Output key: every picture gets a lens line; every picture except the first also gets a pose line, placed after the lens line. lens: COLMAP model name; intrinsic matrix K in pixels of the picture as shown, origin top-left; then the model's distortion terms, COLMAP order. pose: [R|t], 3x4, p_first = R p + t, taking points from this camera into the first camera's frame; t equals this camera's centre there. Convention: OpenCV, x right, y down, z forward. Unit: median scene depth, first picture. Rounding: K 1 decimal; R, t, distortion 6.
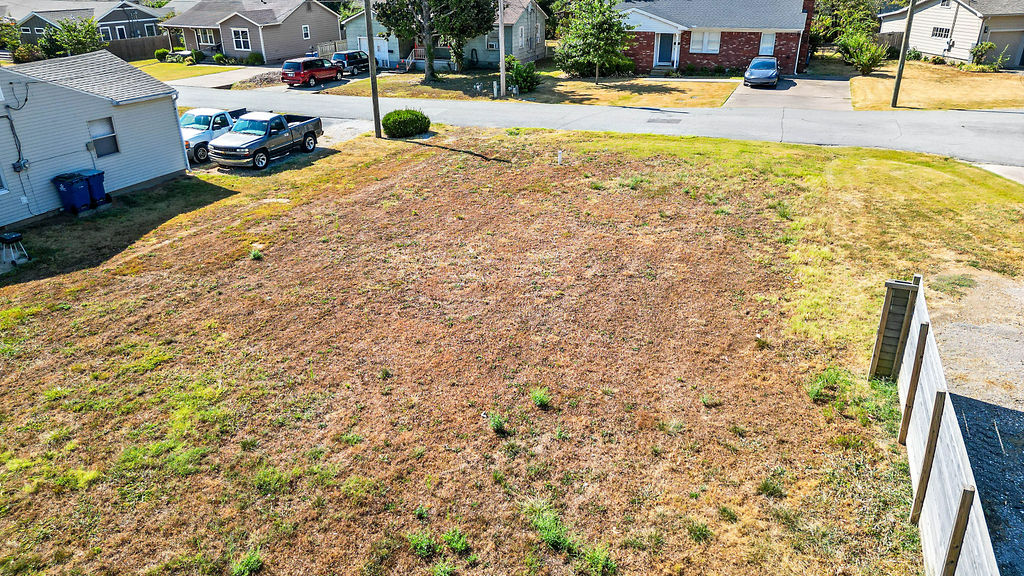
lens RADIAL K [[714.9, 0, 512.0], [0, 714.9, 288.0], [0, 0, 1]] dist [0.076973, -0.076280]
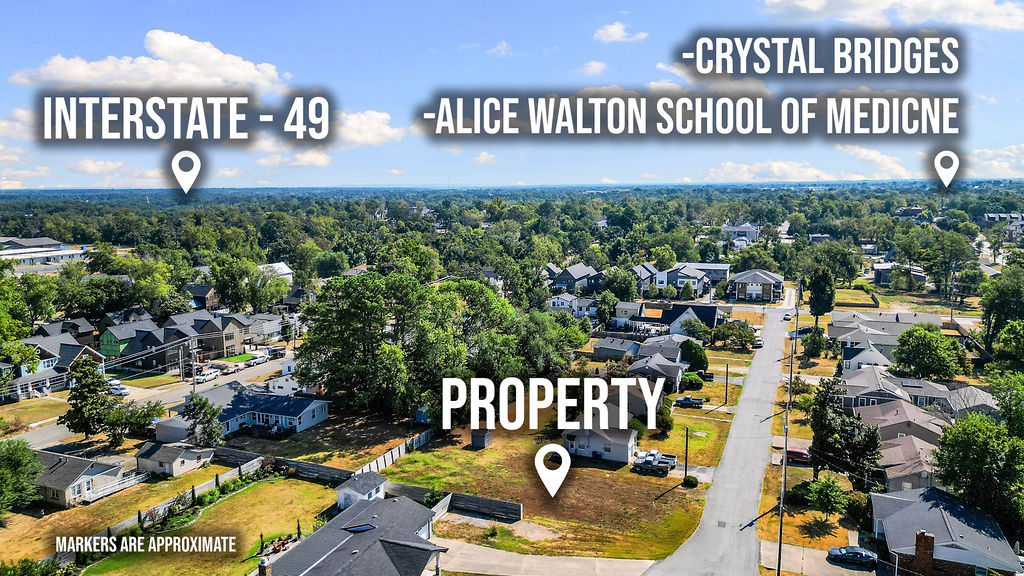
lens RADIAL K [[714.9, 0, 512.0], [0, 714.9, 288.0], [0, 0, 1]] dist [0.076973, -0.076280]
pose [[-0.007588, 0.149297, -0.988763, 2.876856], [-0.398205, 0.906559, 0.139941, -1.158358], [0.917265, 0.394792, 0.052572, -0.137978]]
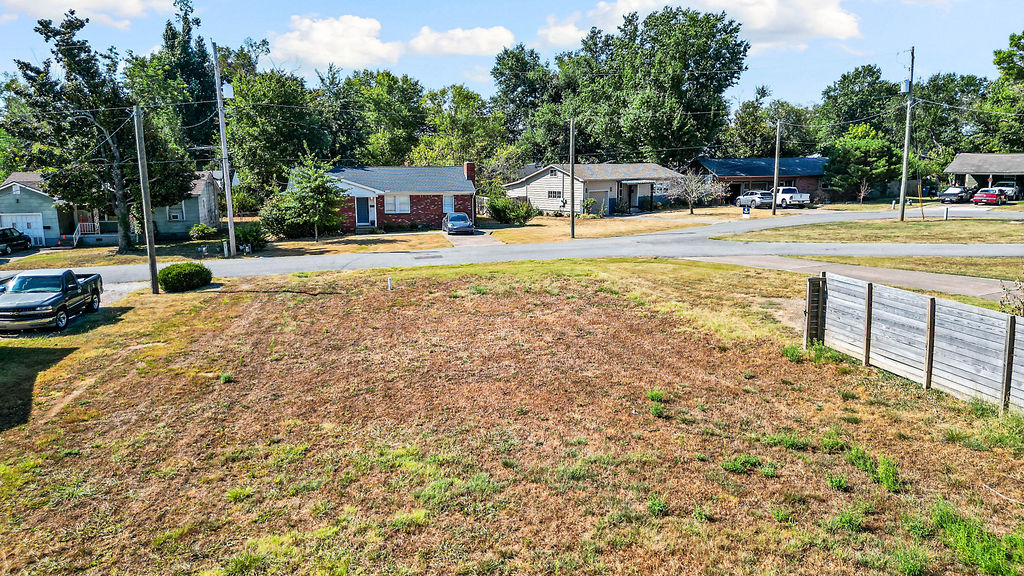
lens RADIAL K [[714.9, 0, 512.0], [0, 714.9, 288.0], [0, 0, 1]] dist [0.076973, -0.076280]
pose [[0.833160, -0.093005, 0.545156, -0.332837], [0.226732, 0.956548, -0.183325, 0.058682], [-0.504418, 0.276344, 0.818045, 0.019092]]
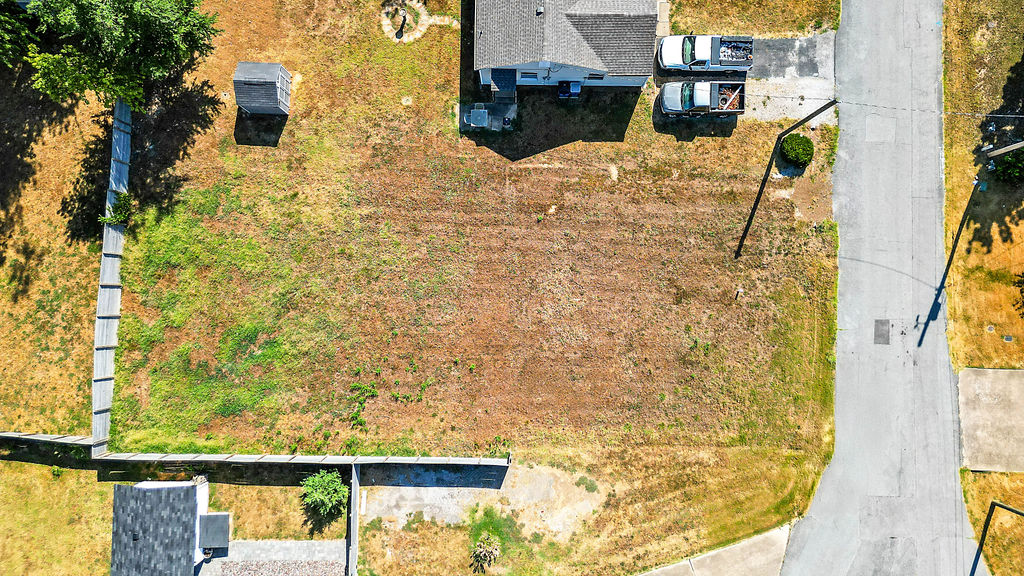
lens RADIAL K [[714.9, 0, 512.0], [0, 714.9, 288.0], [0, 0, 1]] dist [0.076973, -0.076280]
pose [[0.353431, 0.935155, -0.023906, -0.071059], [-0.372697, 0.164204, 0.913310, -1.313877], [0.858012, -0.313882, 0.406564, -0.070793]]
